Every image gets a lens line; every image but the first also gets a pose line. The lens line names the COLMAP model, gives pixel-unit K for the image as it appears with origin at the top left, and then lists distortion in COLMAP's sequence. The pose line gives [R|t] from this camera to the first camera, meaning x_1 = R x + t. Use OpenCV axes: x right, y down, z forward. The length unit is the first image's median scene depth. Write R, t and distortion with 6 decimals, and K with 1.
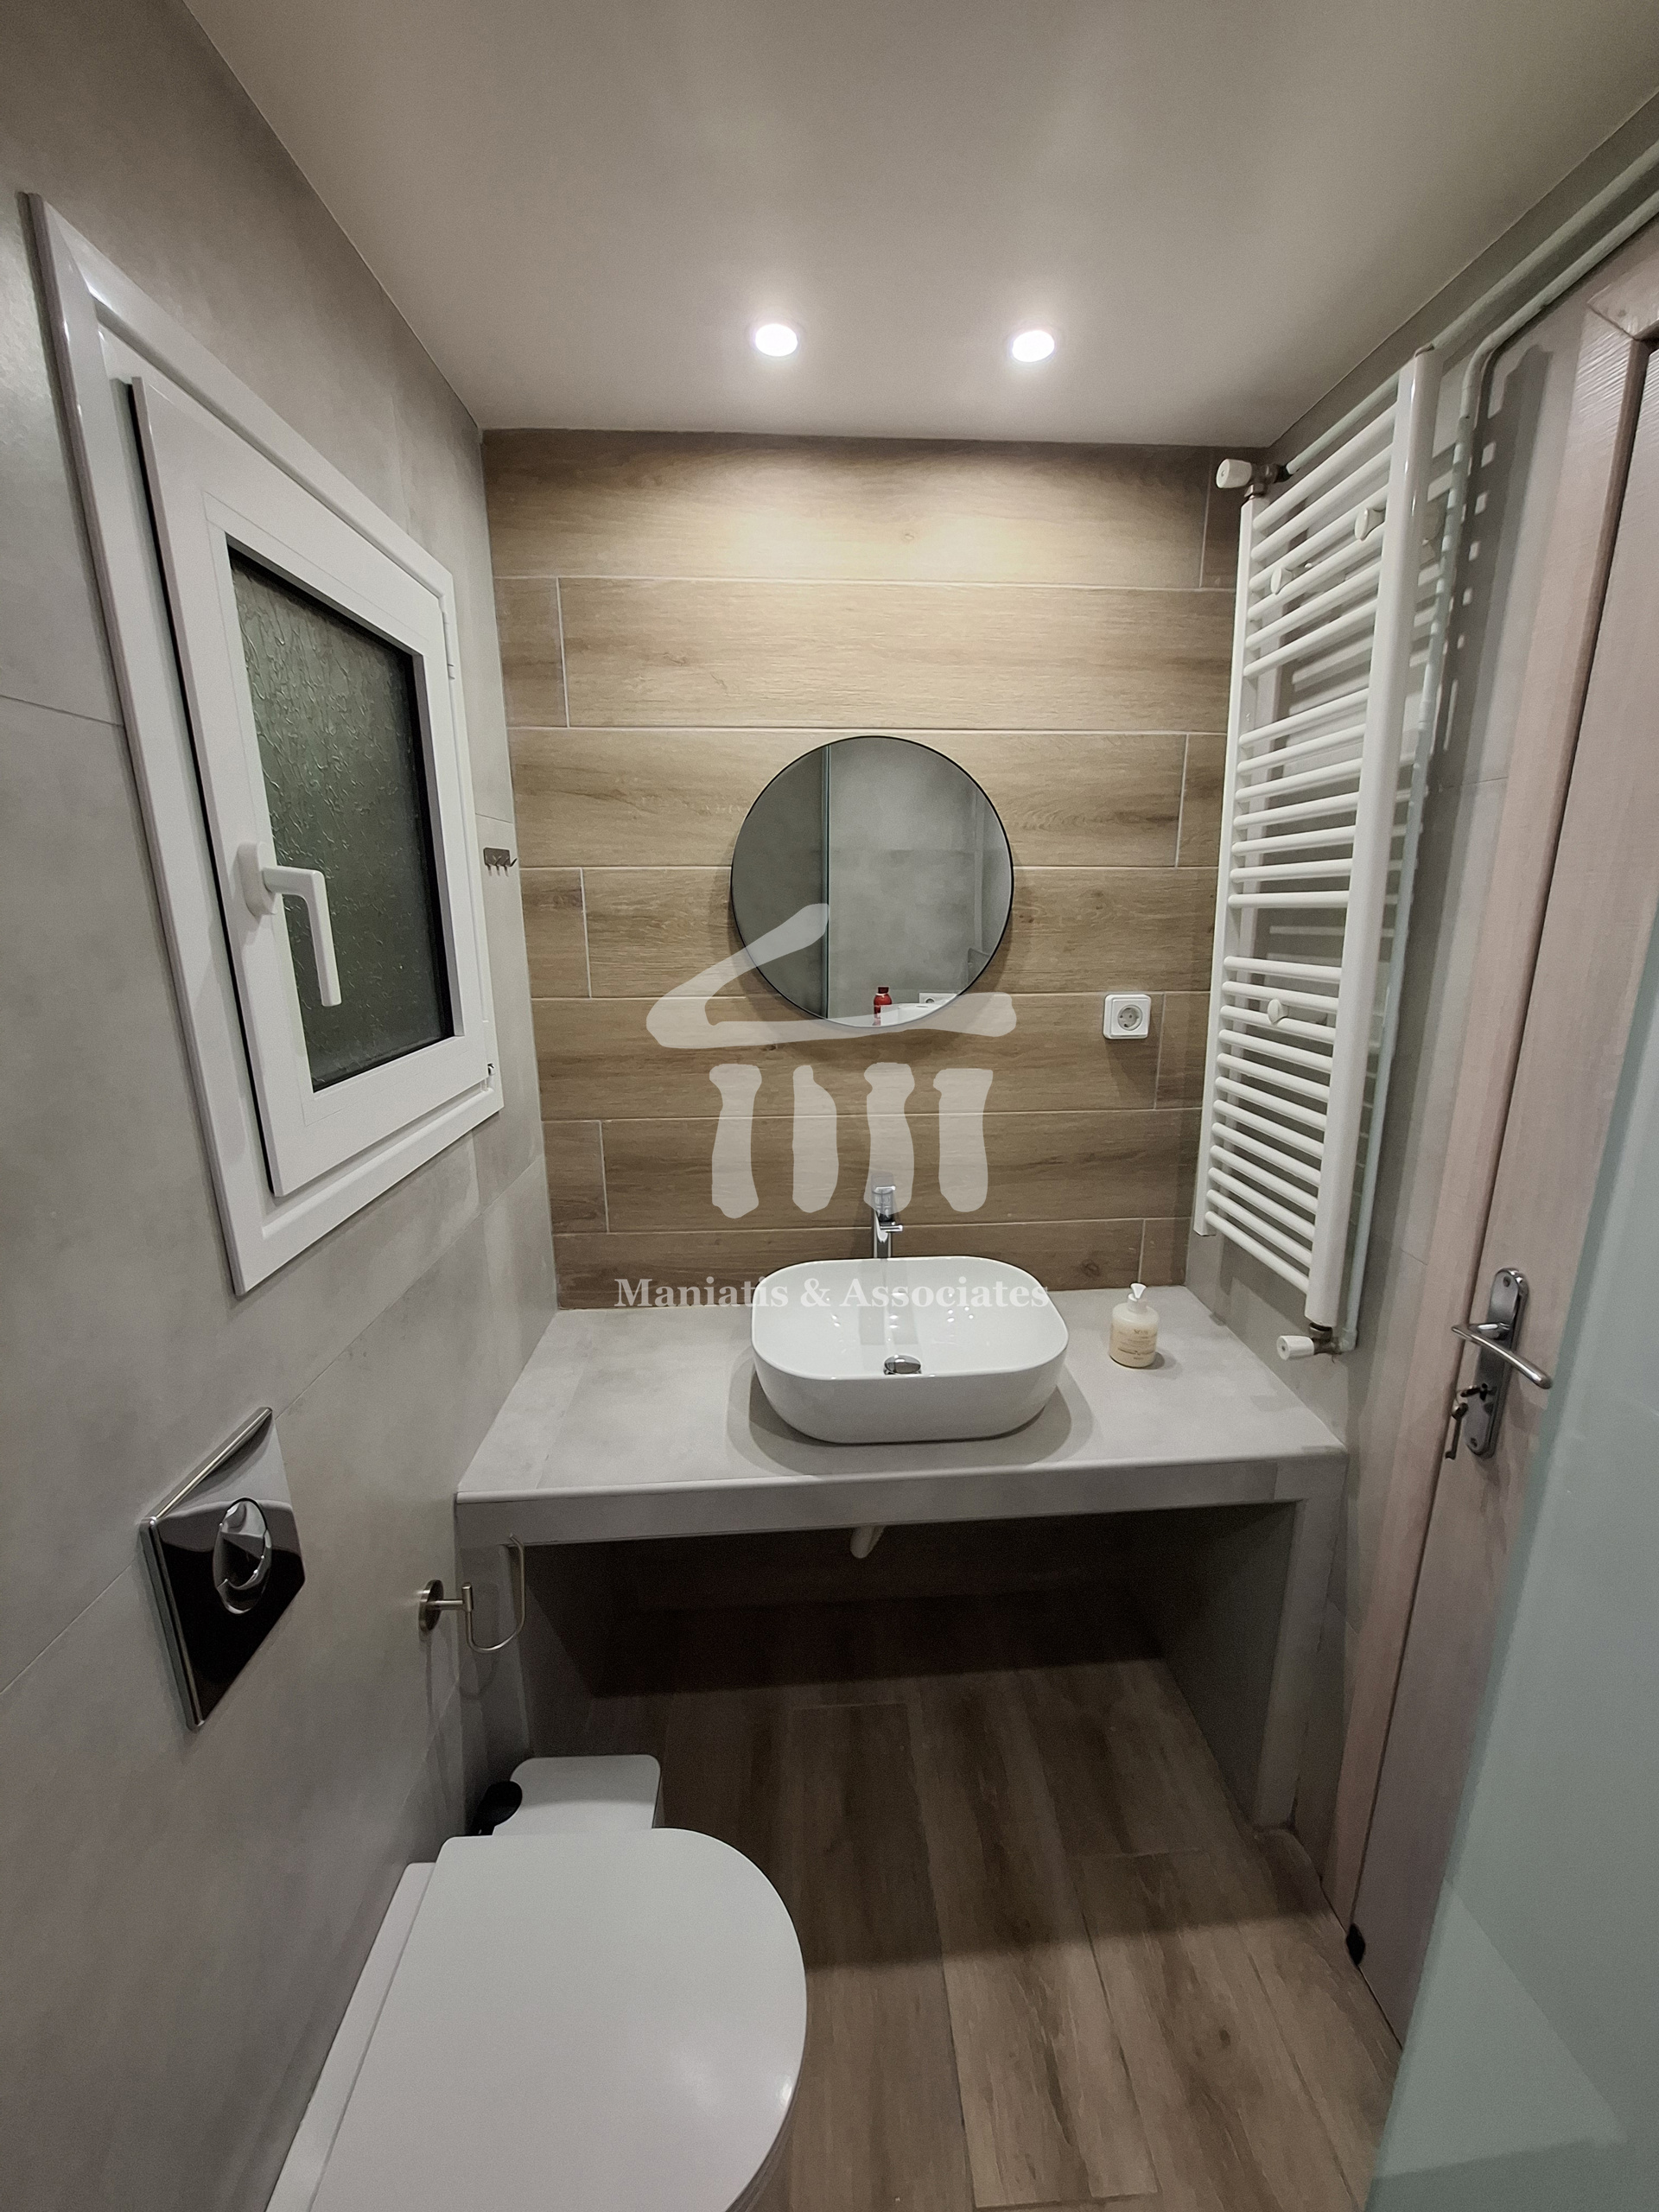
lens RADIAL K [[856.2, 0, 844.2], [0, 856.2, 1114.9], [0, 0, 1]] dist [-0.009091, 0.001002]
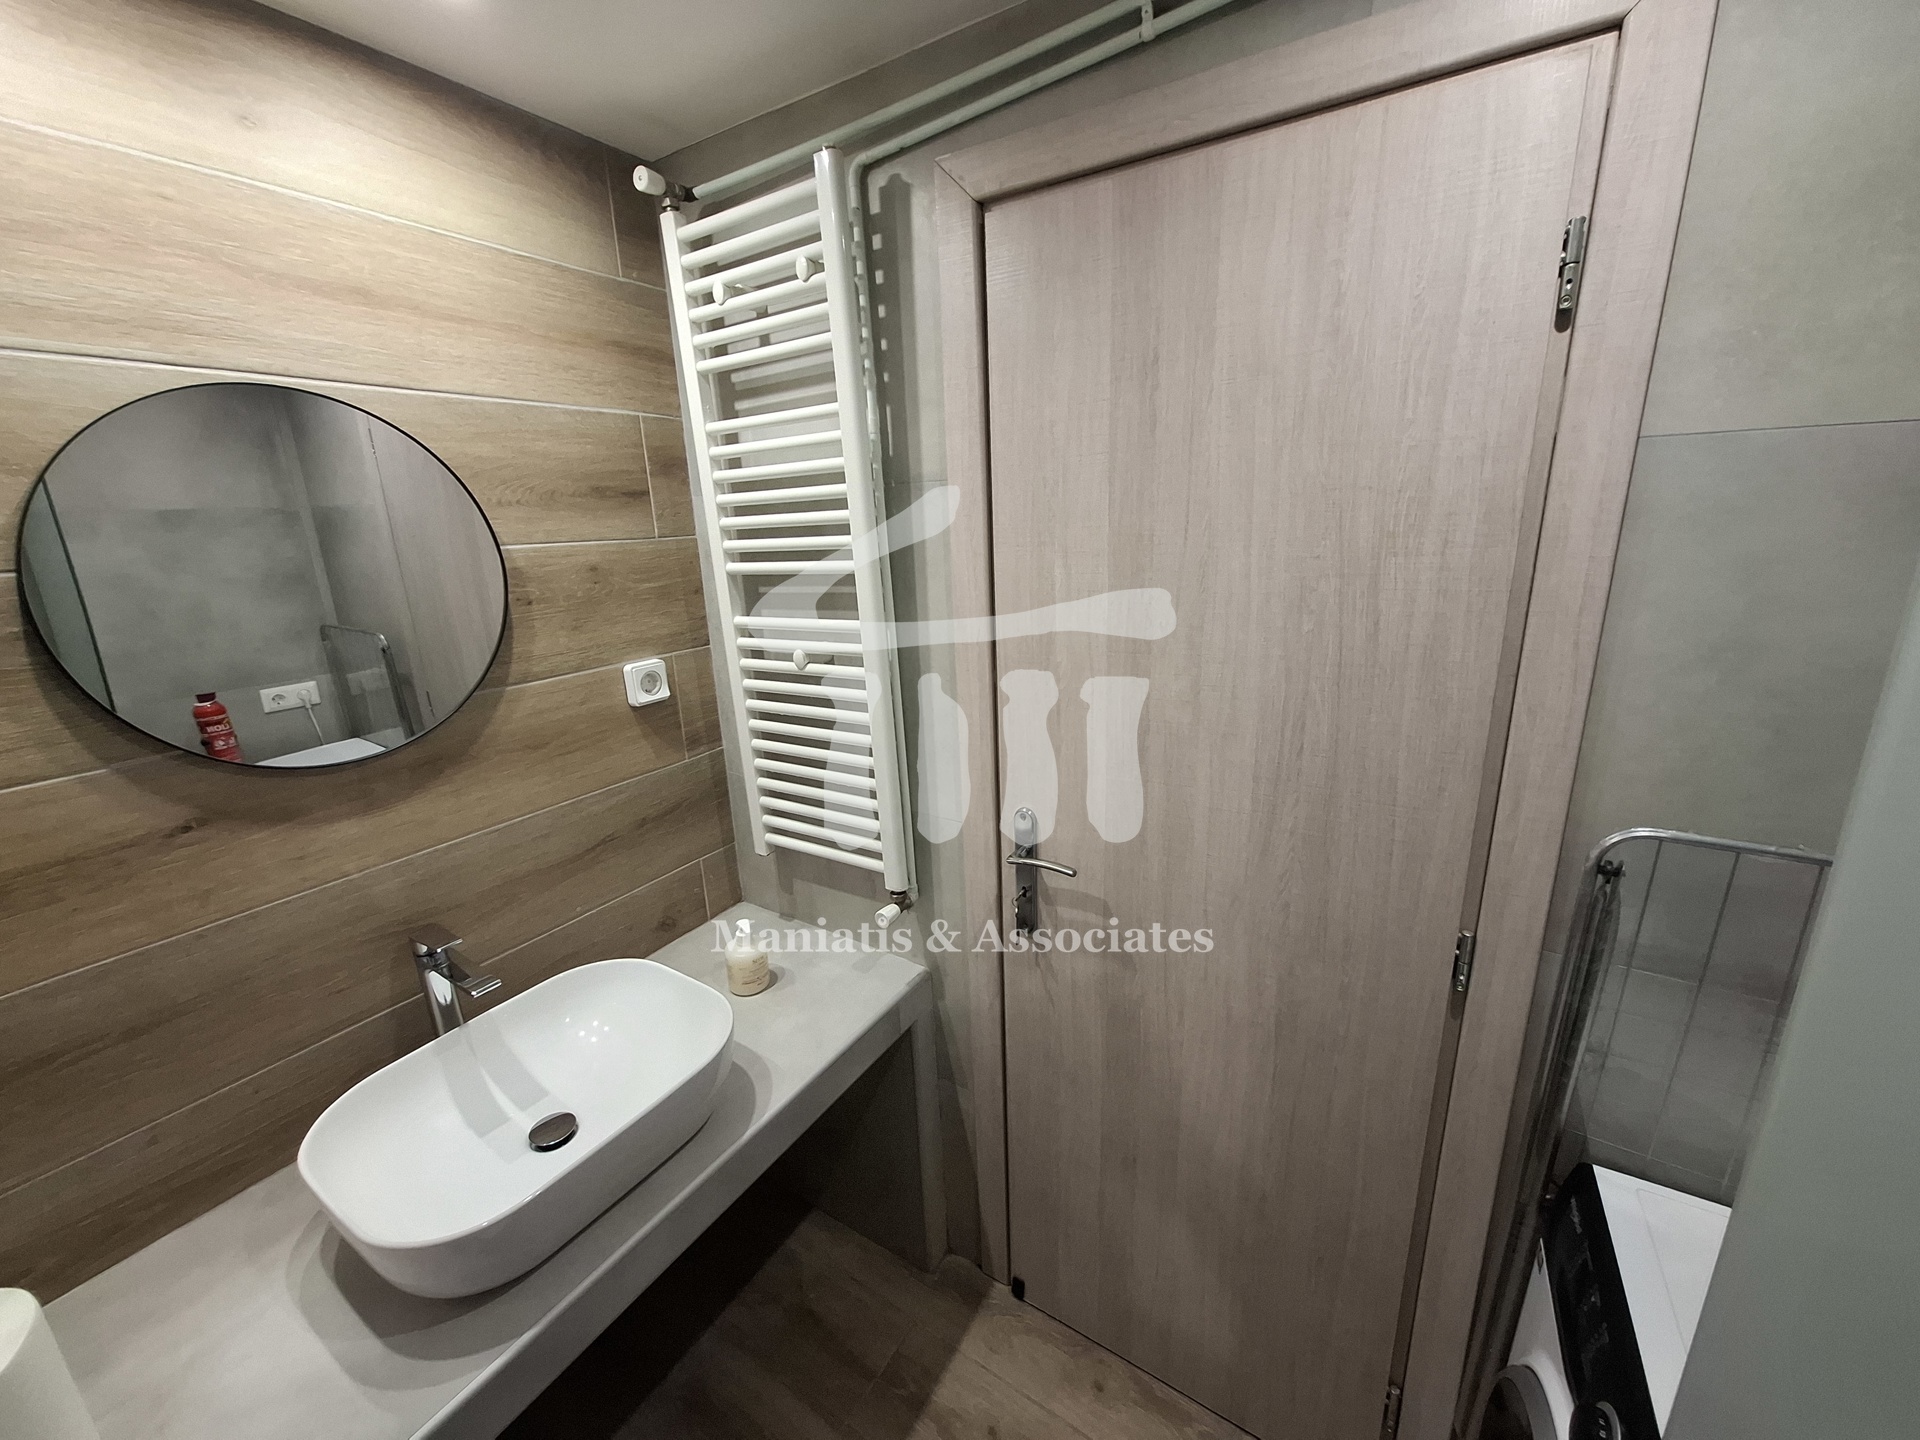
lens RADIAL K [[743.2, 0, 958.2], [0, 743.2, 715.8], [0, 0, 1]] dist [-0.009091, 0.001002]
pose [[0.583435, -0.227491, 0.779648, -0.176860], [0.230342, 0.966900, 0.109756, -0.096607], [-0.778810, 0.115550, 0.616525, 0.170461]]
